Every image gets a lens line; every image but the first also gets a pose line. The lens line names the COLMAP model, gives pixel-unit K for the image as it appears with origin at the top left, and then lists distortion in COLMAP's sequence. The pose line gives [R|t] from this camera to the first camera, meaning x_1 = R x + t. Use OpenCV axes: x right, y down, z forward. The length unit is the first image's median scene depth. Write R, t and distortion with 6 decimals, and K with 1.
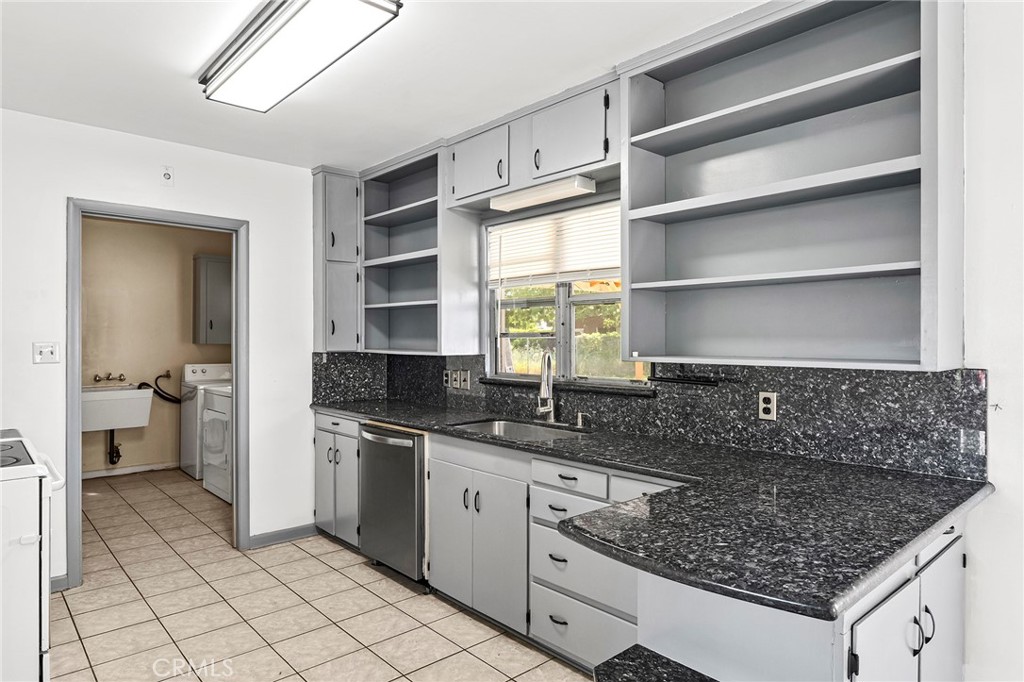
lens RADIAL K [[614.0, 0, 511.6], [0, 614.0, 339.8], [0, 0, 1]] dist [-0.001004, -0.000178]
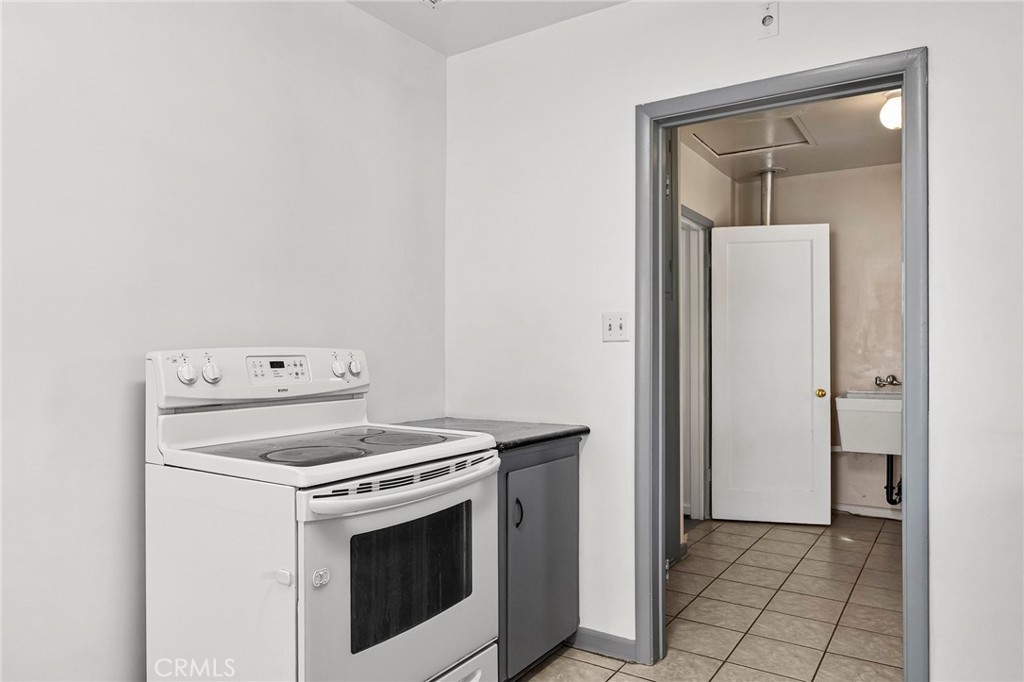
lens RADIAL K [[684.3, 0, 511.6], [0, 684.3, 350.3], [0, 0, 1]] dist [0.001034, 0.000174]
pose [[0.257152, -0.002227, -0.966368, -0.000447], [-0.001249, 0.999996, -0.002637, 0.043293], [0.966370, 0.001885, 0.257148, 0.568653]]
